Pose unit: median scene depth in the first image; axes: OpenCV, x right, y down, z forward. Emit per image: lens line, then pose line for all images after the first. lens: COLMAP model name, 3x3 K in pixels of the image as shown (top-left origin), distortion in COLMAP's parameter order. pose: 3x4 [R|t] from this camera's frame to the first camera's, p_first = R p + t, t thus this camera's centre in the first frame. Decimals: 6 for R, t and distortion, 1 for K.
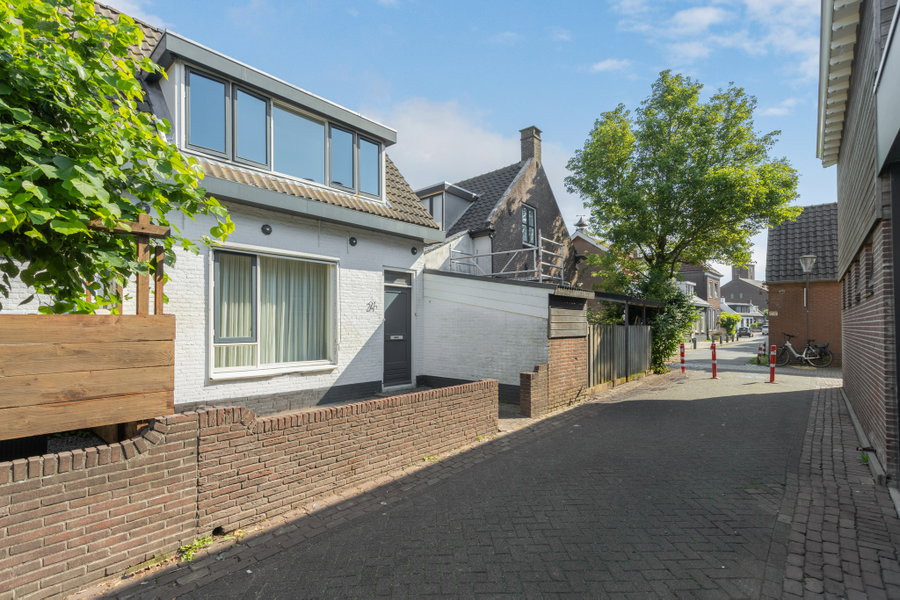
lens RADIAL K [[420.2, 0, 450.2], [0, 420.2, 327.3], [0, 0, 1]] dist [0.001710, 0.000181]
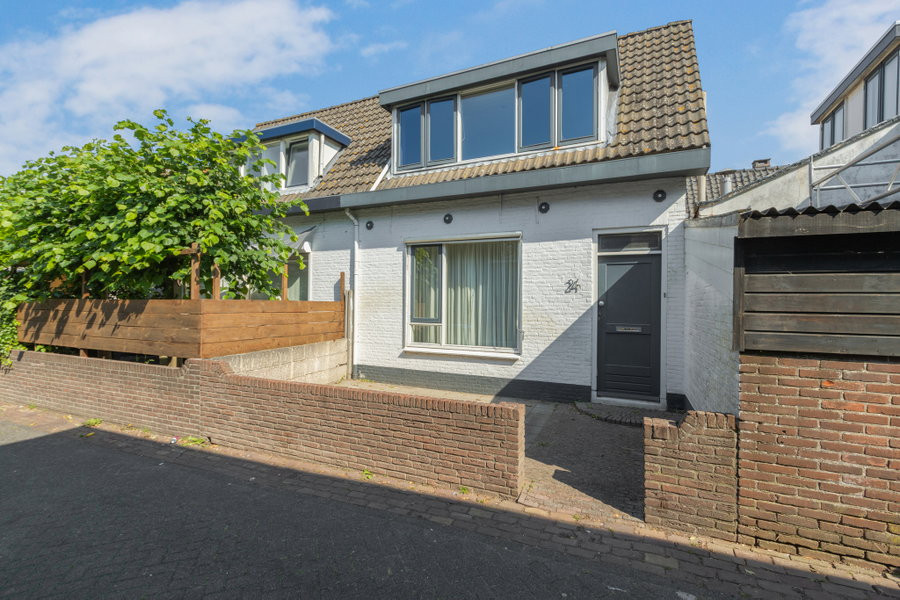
lens RADIAL K [[415.5, 0, 443.9], [0, 415.5, 305.9], [0, 0, 1]] dist [-0.000610, -0.000234]
pose [[0.292685, 0.007782, -0.956177, 0.509035], [-0.020473, 0.999789, 0.001870, -0.010767], [0.955990, 0.019028, 0.292783, 0.606988]]
